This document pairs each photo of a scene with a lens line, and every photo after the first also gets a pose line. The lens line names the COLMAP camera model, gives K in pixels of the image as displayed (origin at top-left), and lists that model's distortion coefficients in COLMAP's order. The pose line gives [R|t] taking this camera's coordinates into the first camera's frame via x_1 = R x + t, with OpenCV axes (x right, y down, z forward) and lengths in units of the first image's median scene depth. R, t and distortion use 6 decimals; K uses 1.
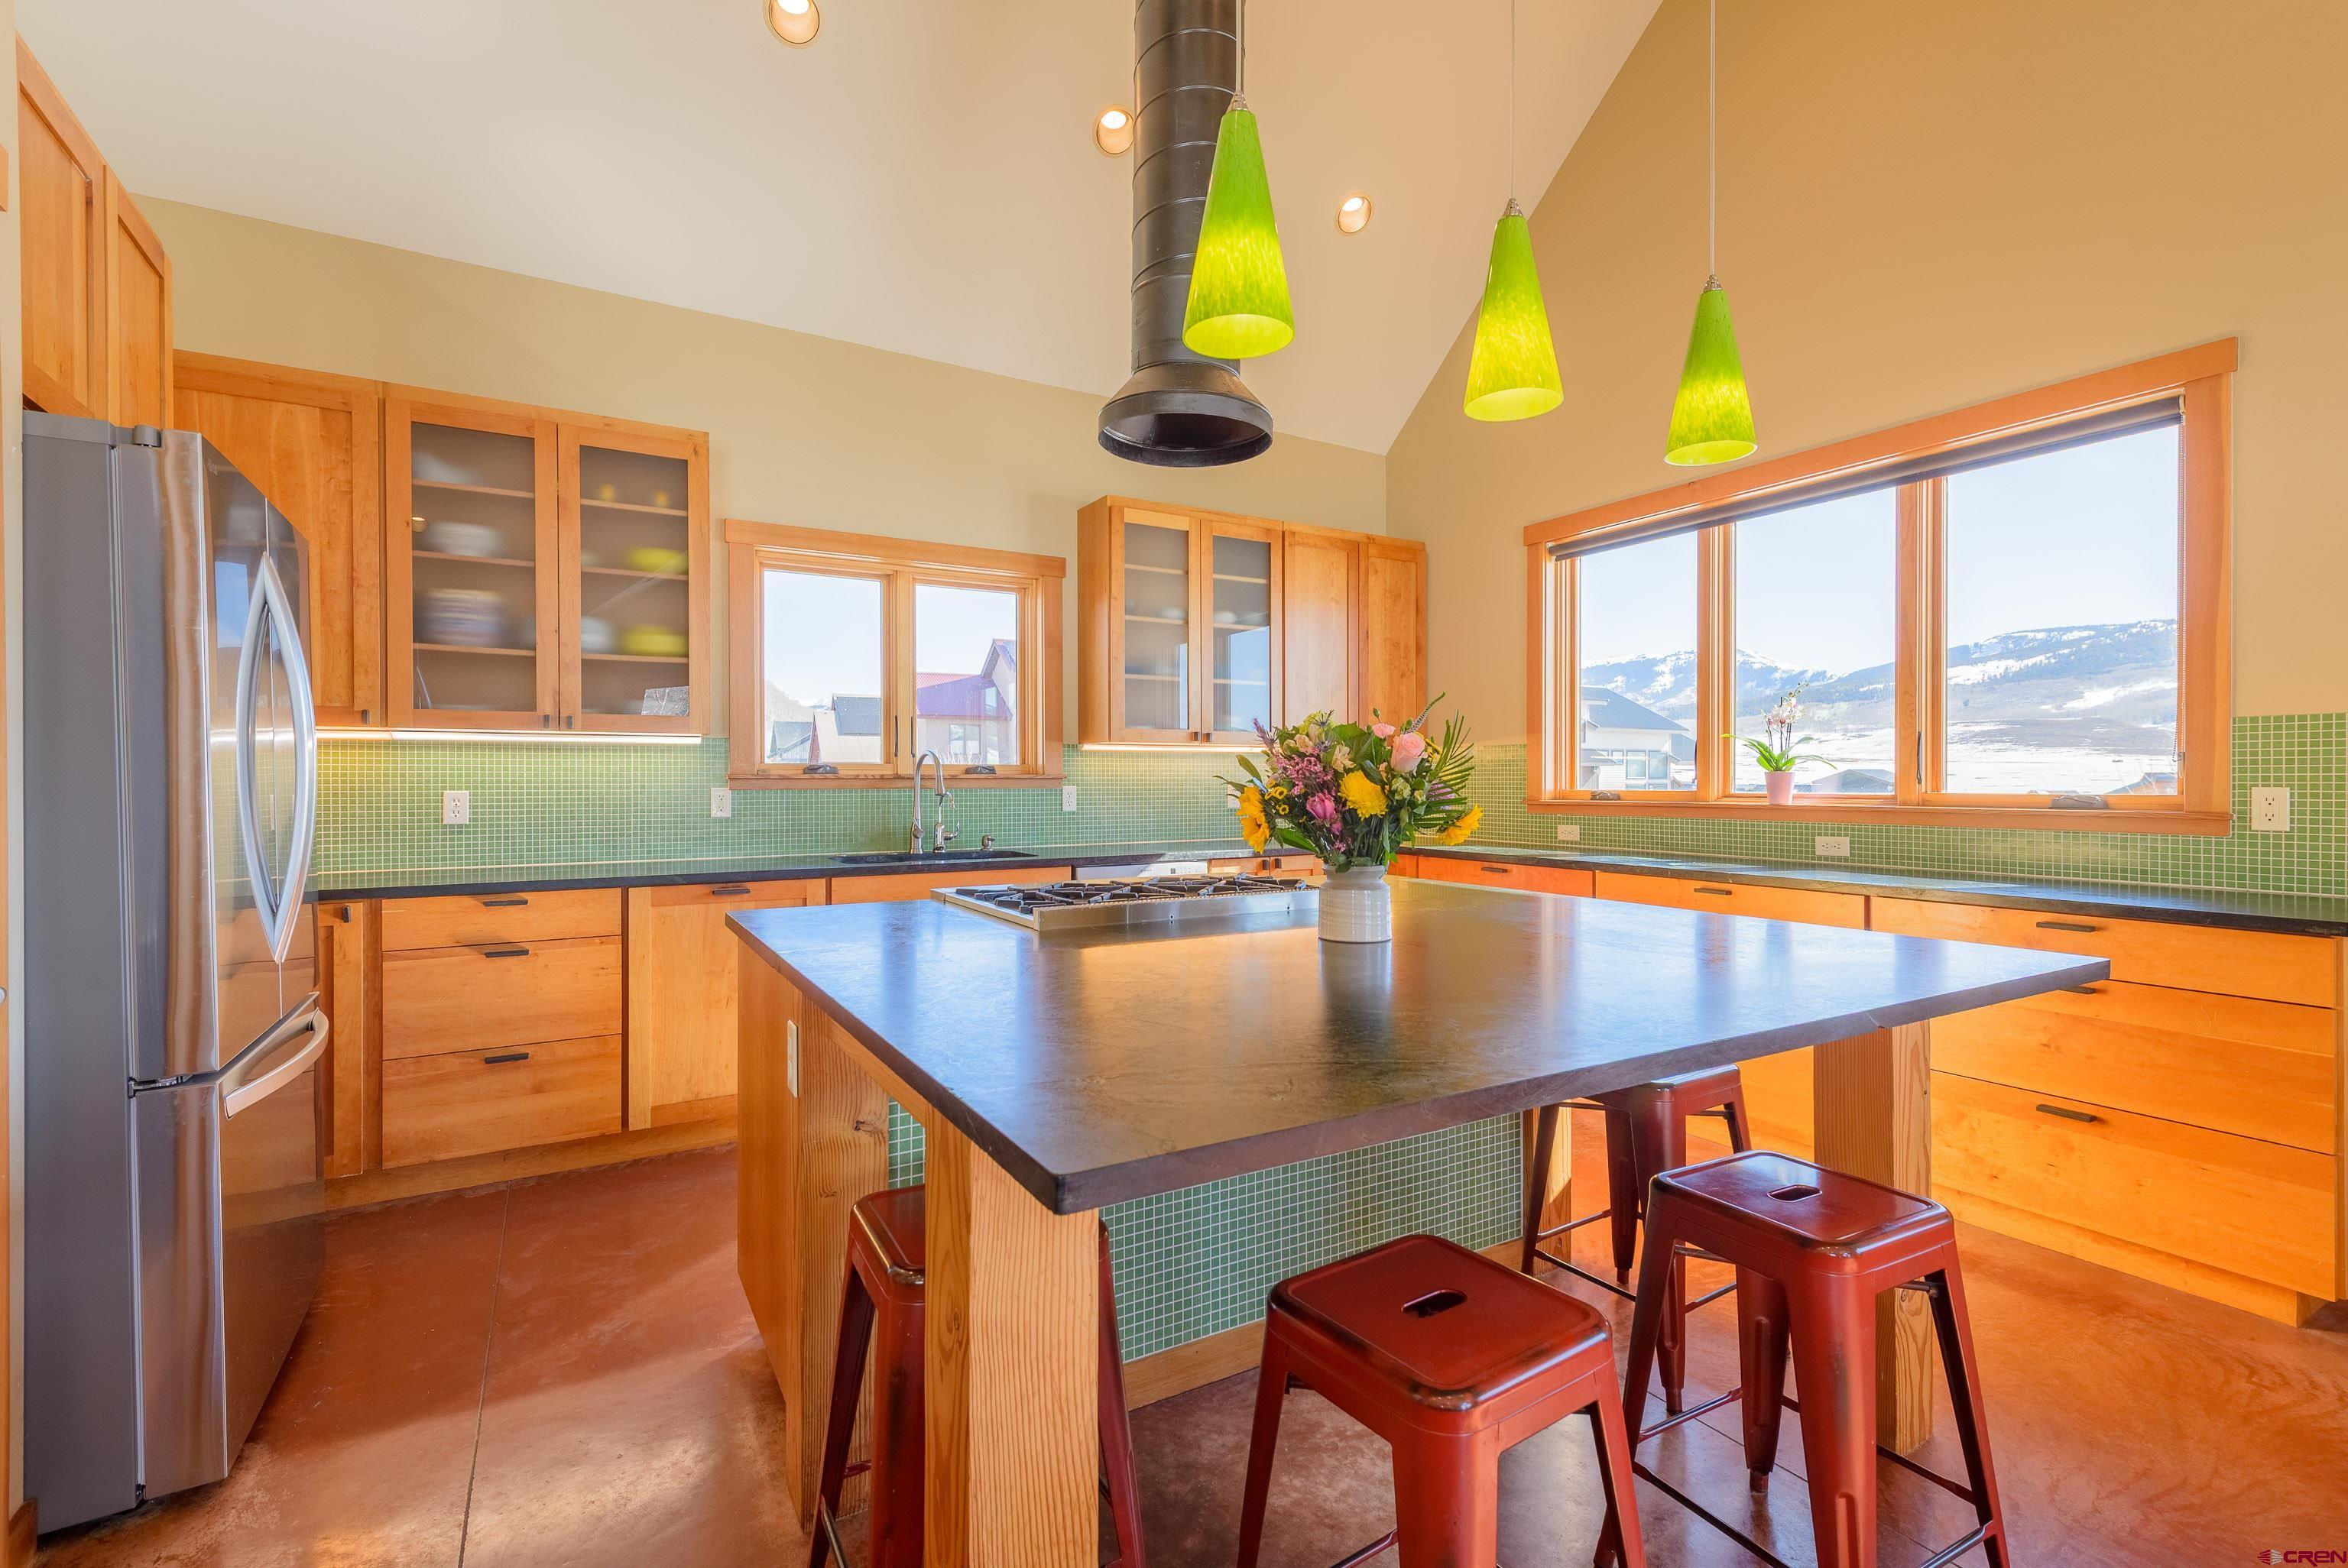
lens RADIAL K [[1070.9, 0, 1184.0], [0, 1070.9, 780.5], [0, 0, 1]] dist [0.018136, -0.001890]
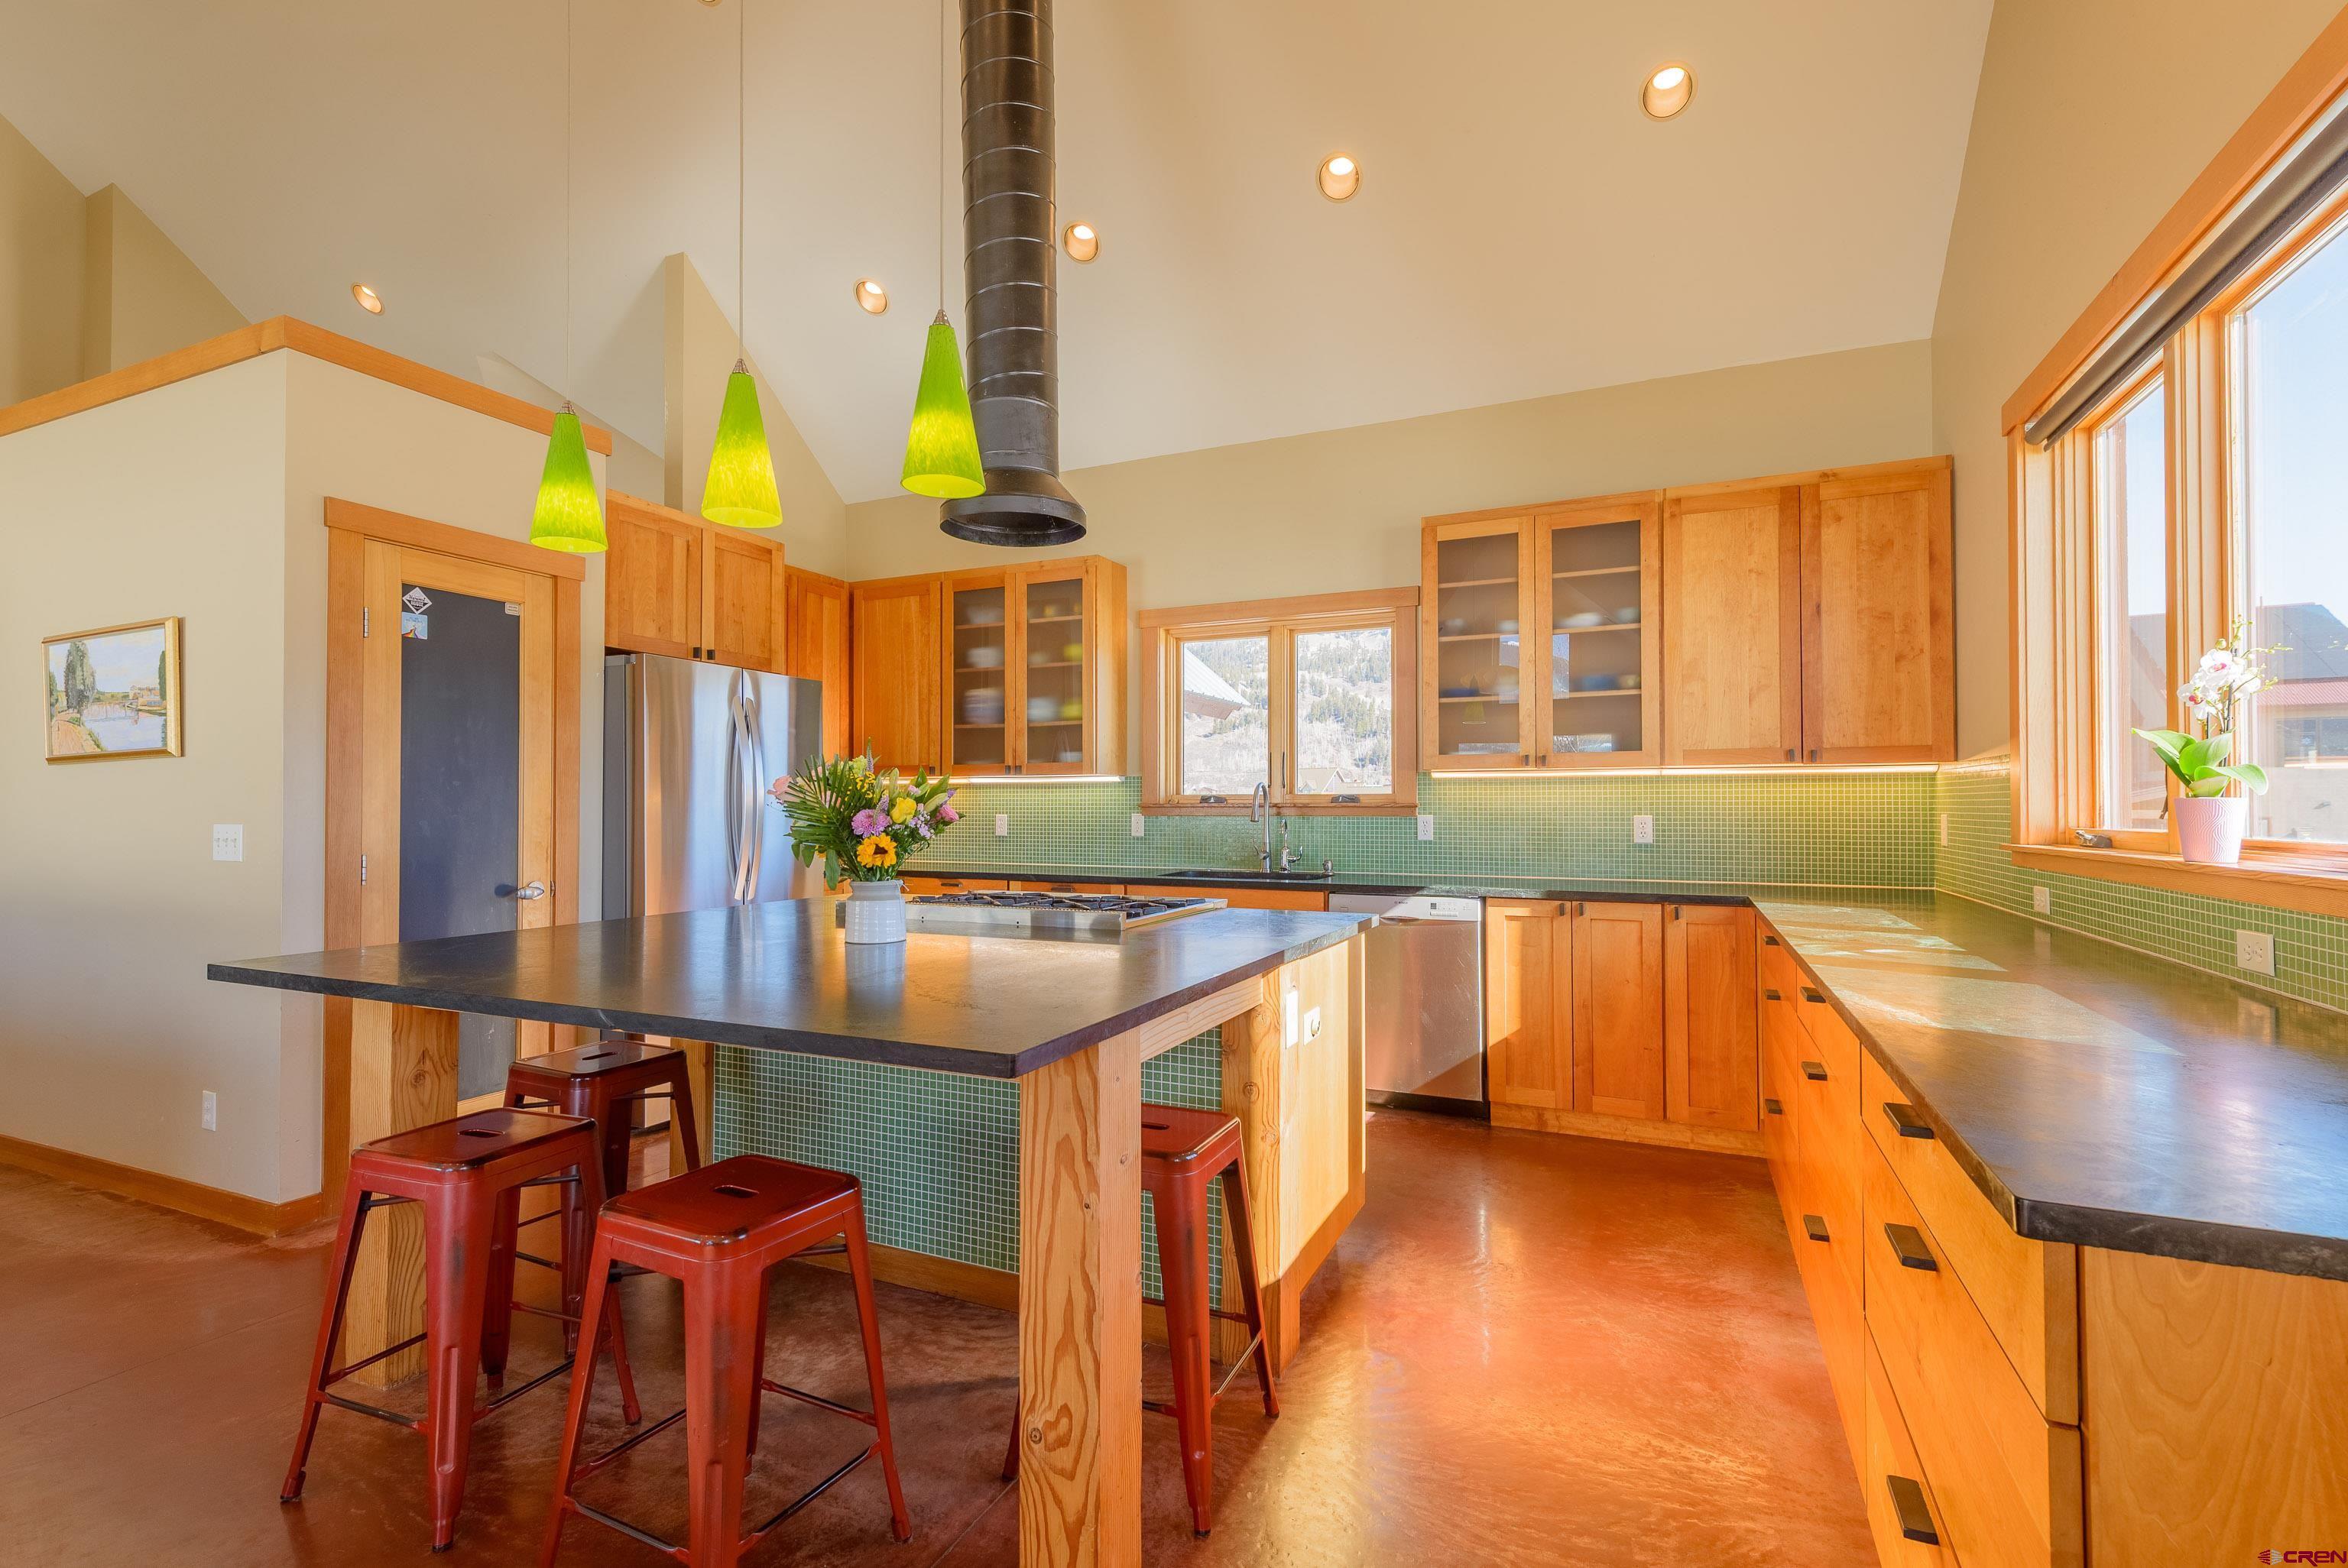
lens RADIAL K [[1070.9, 0, 1201.1], [0, 1070.9, 797.7], [0, 0, 1]] dist [0.018136, -0.001890]
pose [[0.562016, -0.004579, -0.827113, 1.069897], [-0.001444, 0.999978, -0.006517, -0.007072], [0.827125, 0.004857, 0.561997, 0.486573]]
